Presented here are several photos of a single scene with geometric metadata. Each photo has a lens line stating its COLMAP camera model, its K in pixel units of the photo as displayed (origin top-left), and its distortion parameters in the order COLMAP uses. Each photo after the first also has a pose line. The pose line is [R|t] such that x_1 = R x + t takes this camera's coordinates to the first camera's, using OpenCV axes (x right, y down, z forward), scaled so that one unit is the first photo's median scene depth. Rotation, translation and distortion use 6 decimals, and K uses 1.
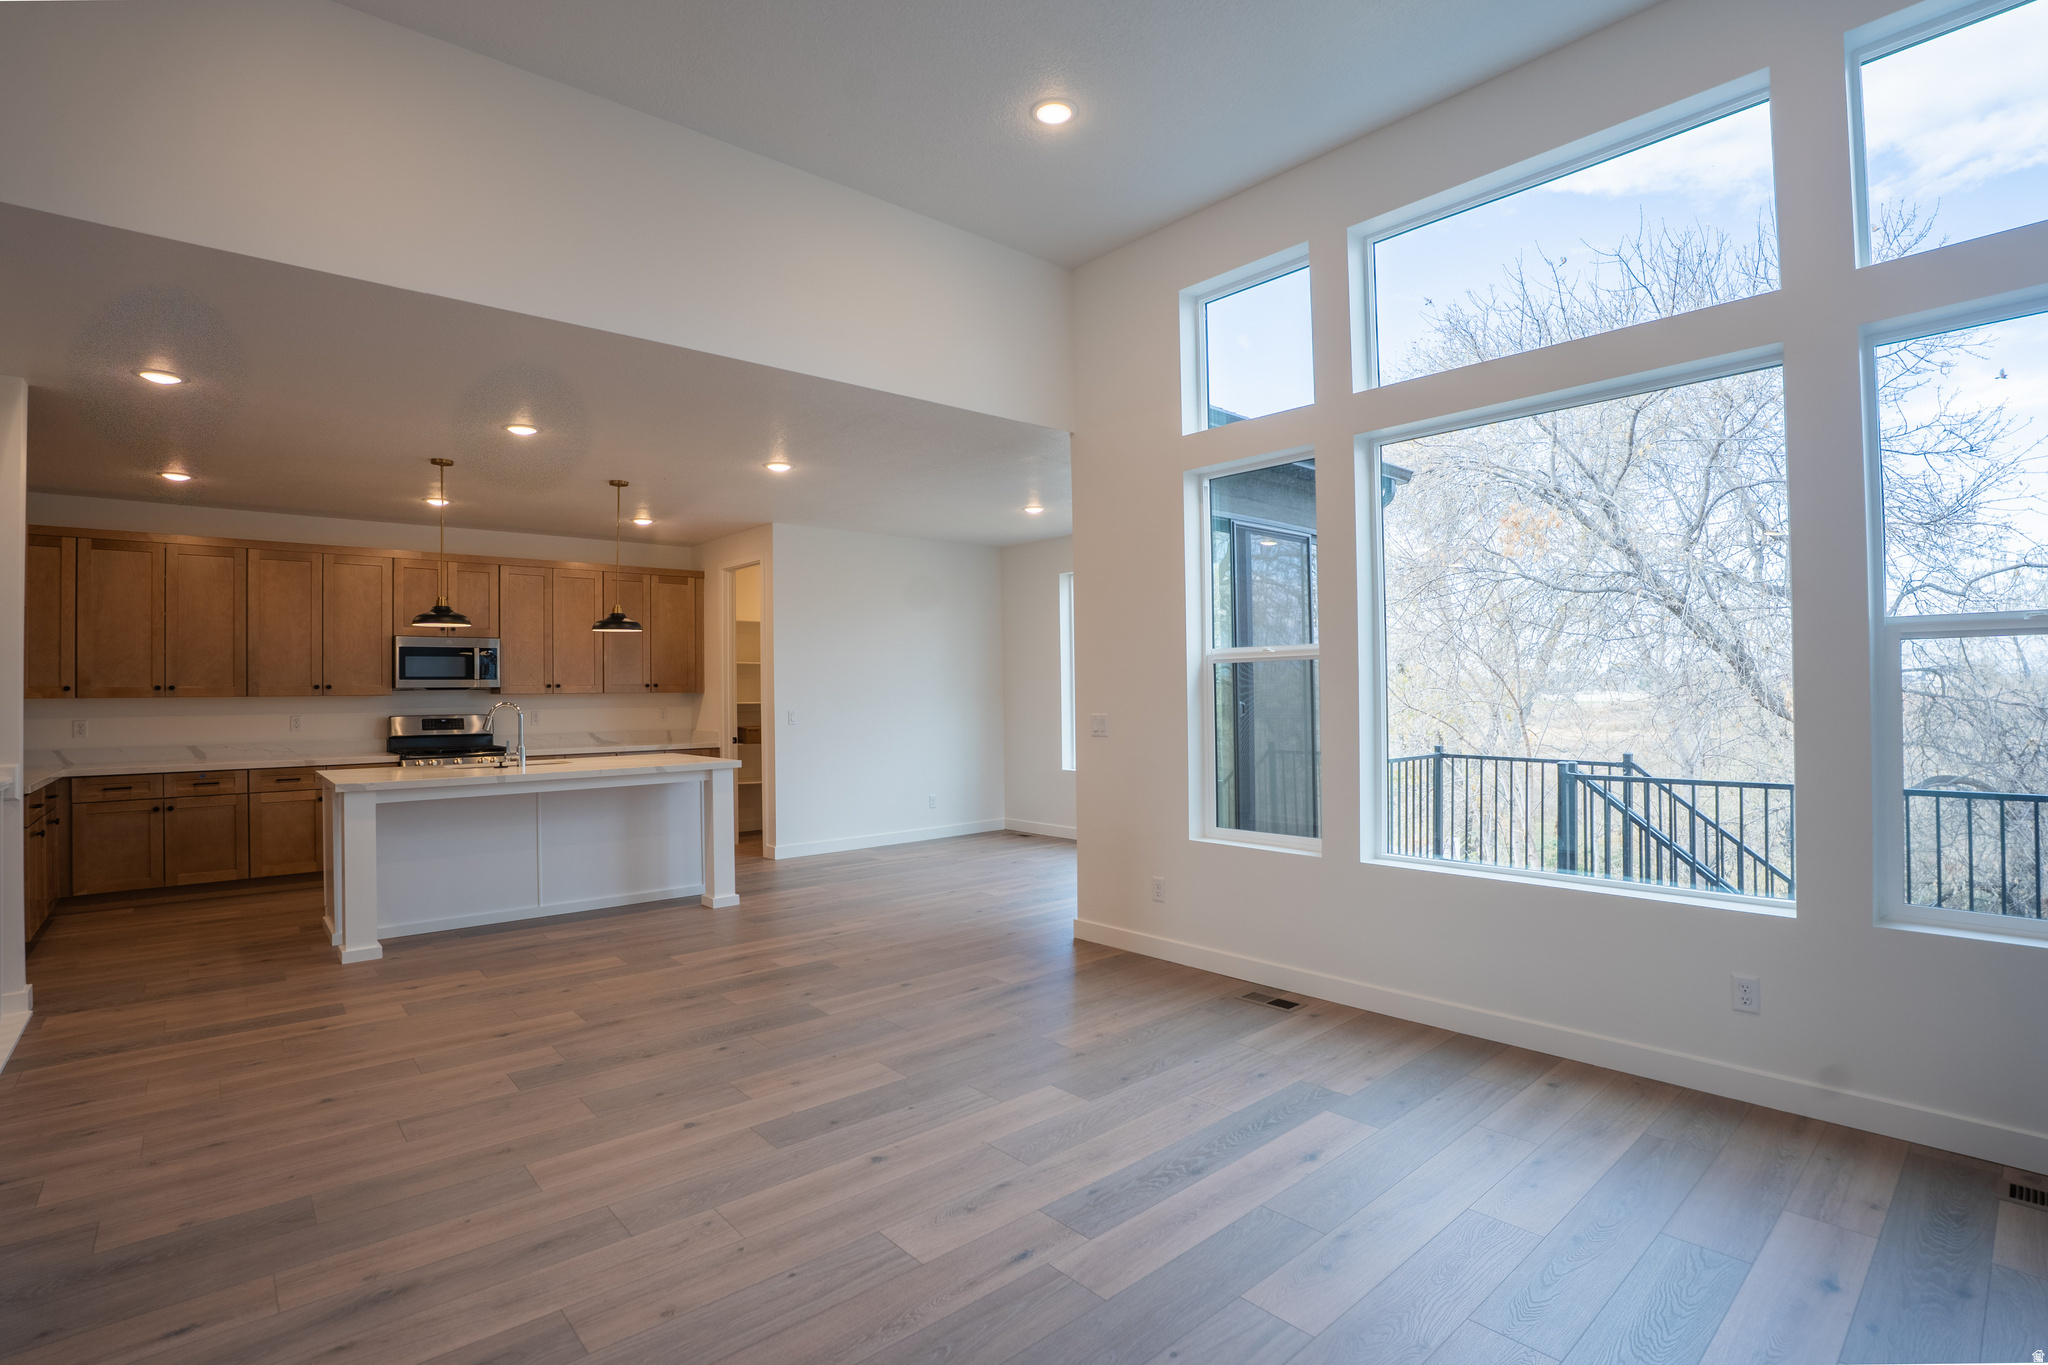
lens RADIAL K [[962.0, 0, 1027.9], [0, 962.0, 677.6], [0, 0, 1]] dist [-0.079627, 0.024090]
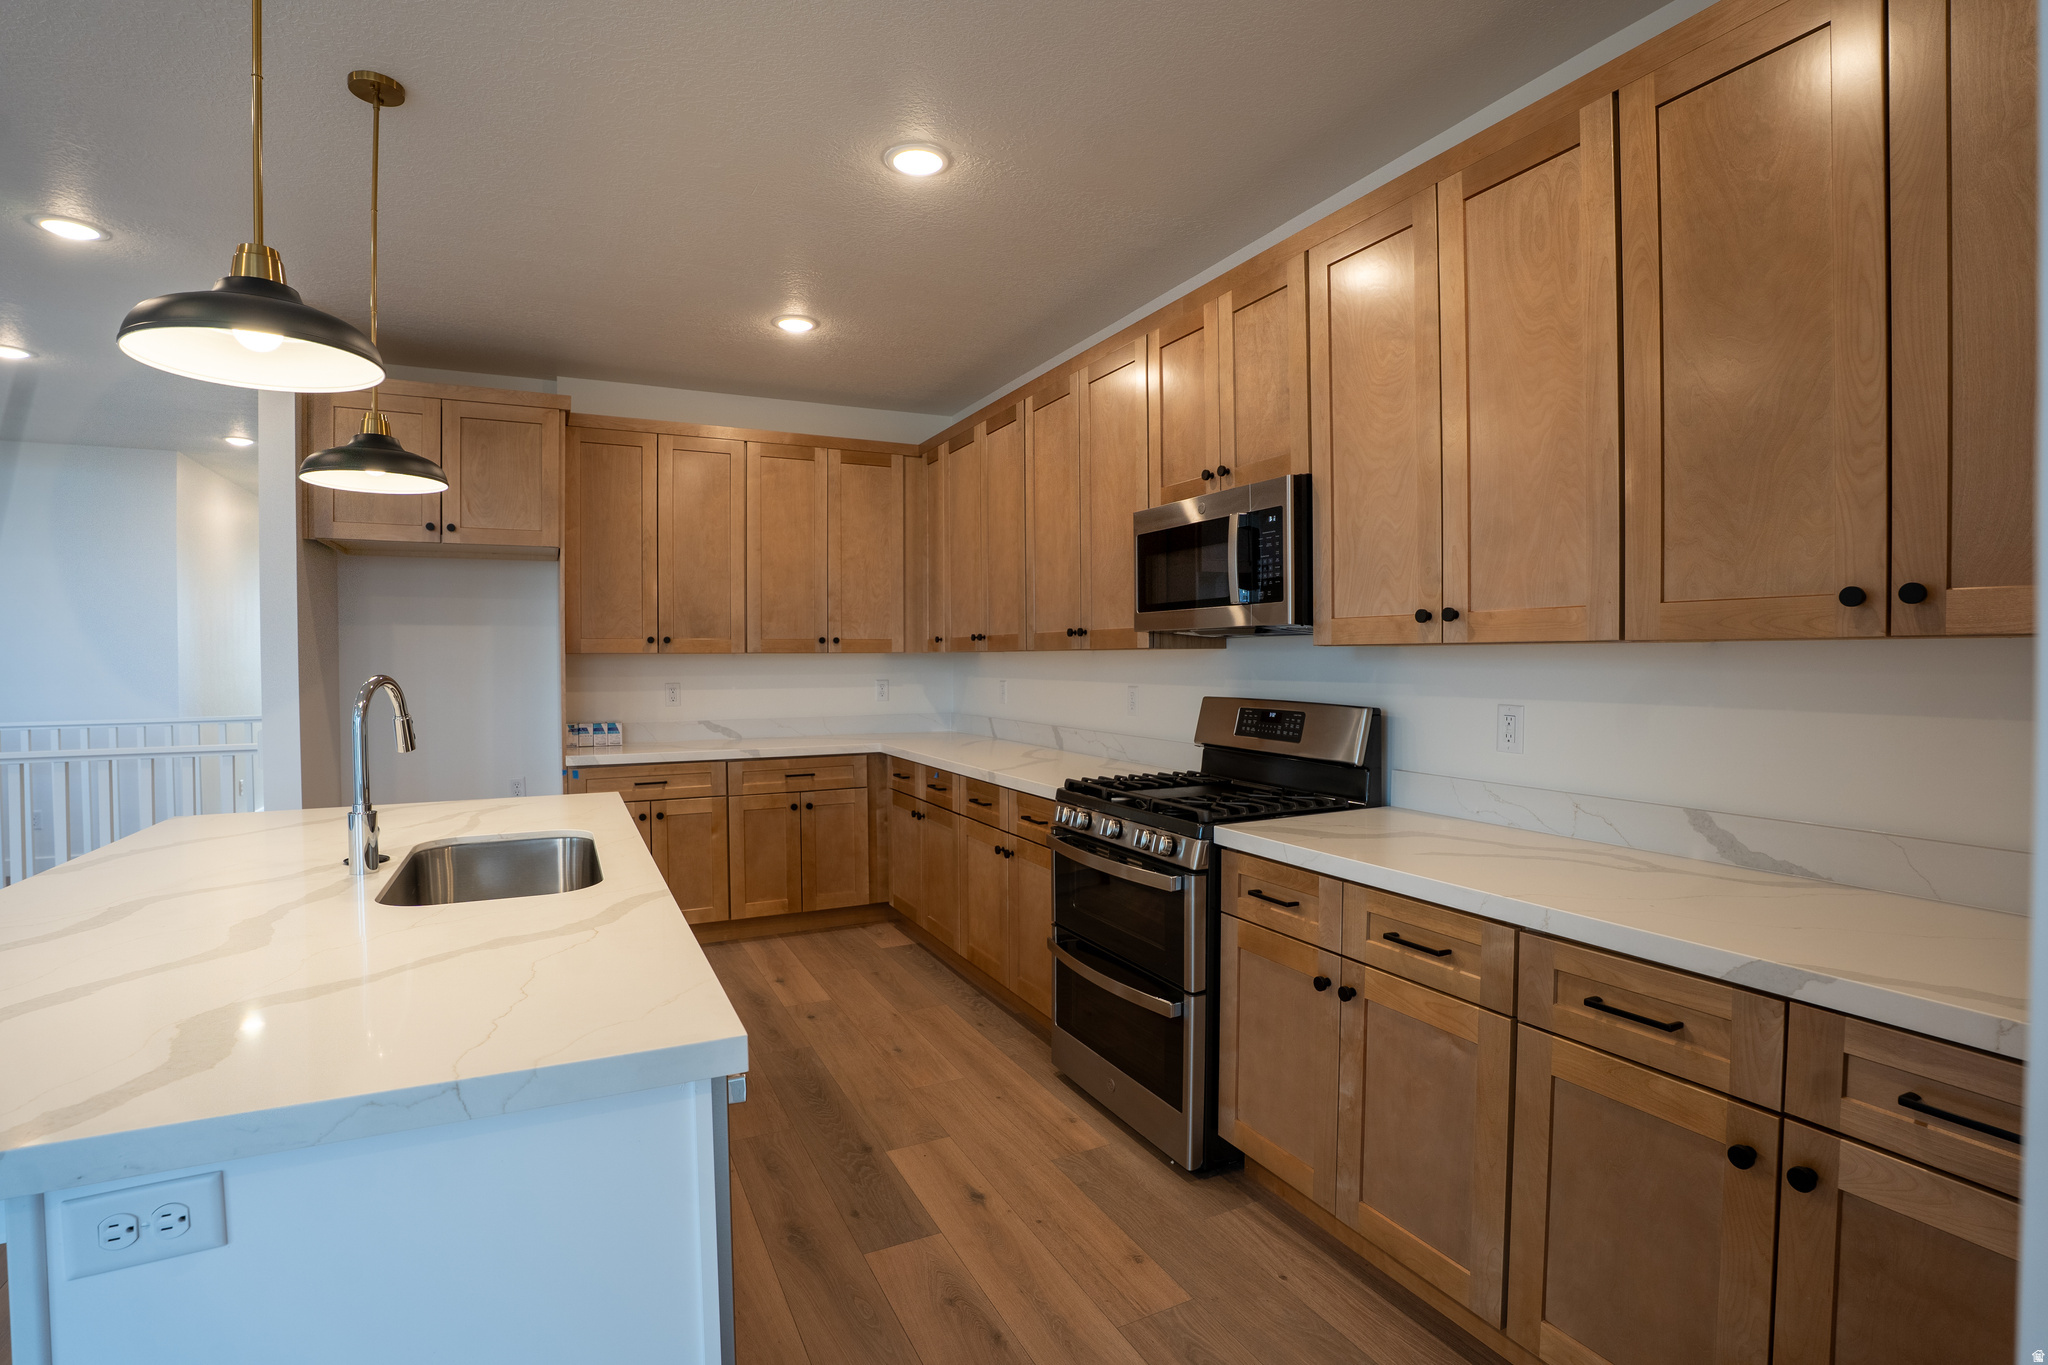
lens RADIAL K [[962.0, 0, 1027.9], [0, 962.0, 677.6], [0, 0, 1]] dist [-0.079627, 0.024090]
pose [[-0.258038, 0.032122, -0.965601, -0.343840], [0.018086, 0.999433, 0.028414, 0.027273], [0.965965, -0.010132, -0.258473, 1.561112]]
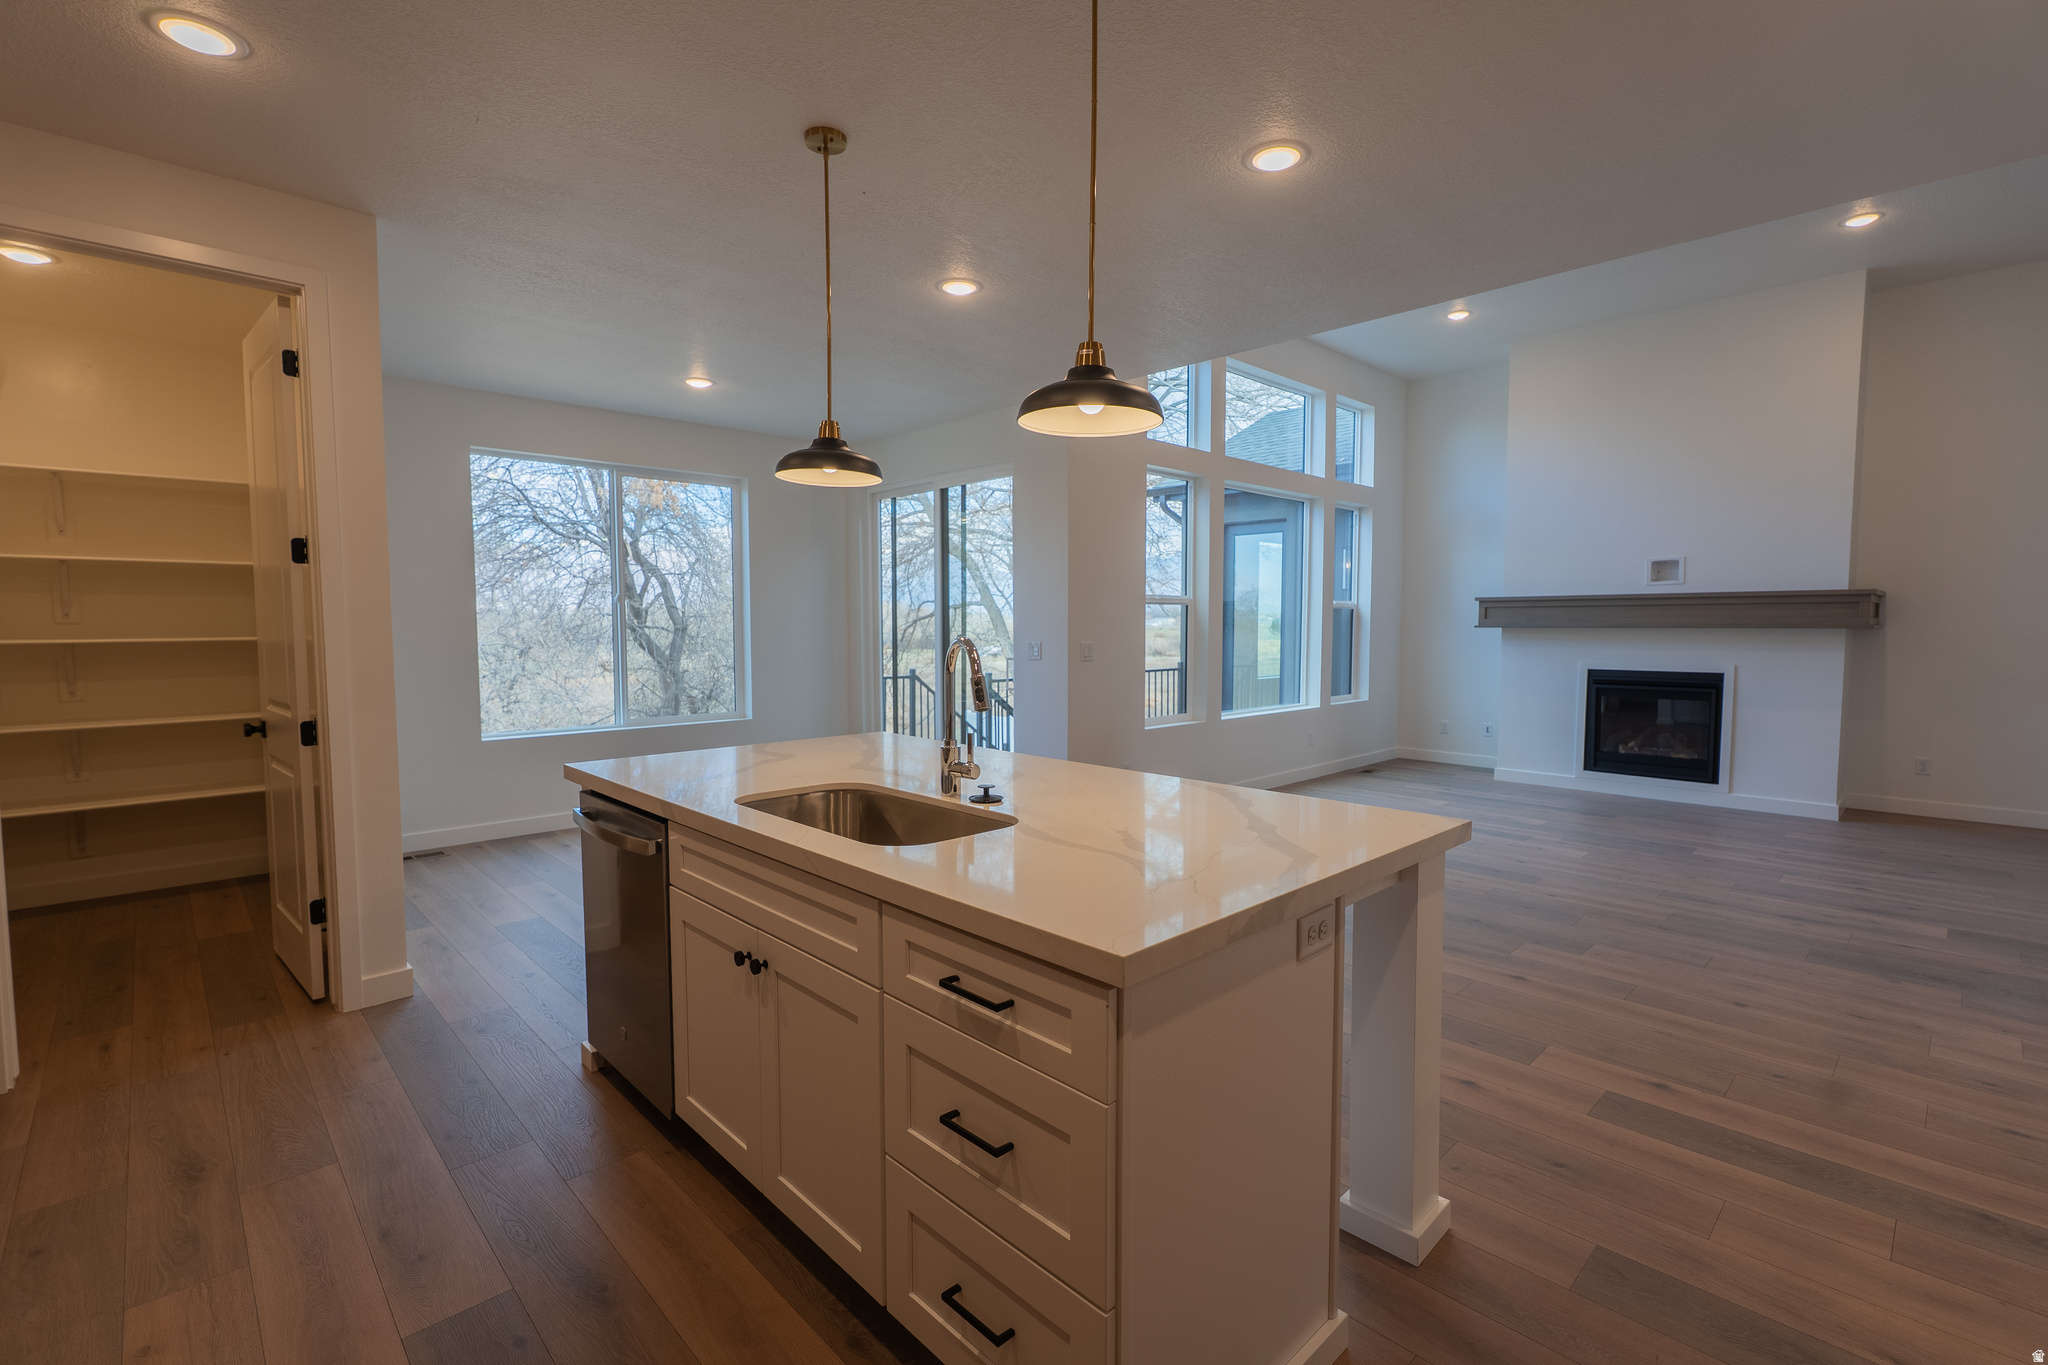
lens RADIAL K [[910.9, 0, 1028.1], [0, 910.9, 677.6], [0, 0, 1]] dist [0.004484, 0.001213]
pose [[-0.035465, -0.051095, 0.998064, -1.113048], [-0.010288, 0.998658, 0.050760, 0.025665], [-0.999318, -0.008467, -0.035943, 1.170852]]
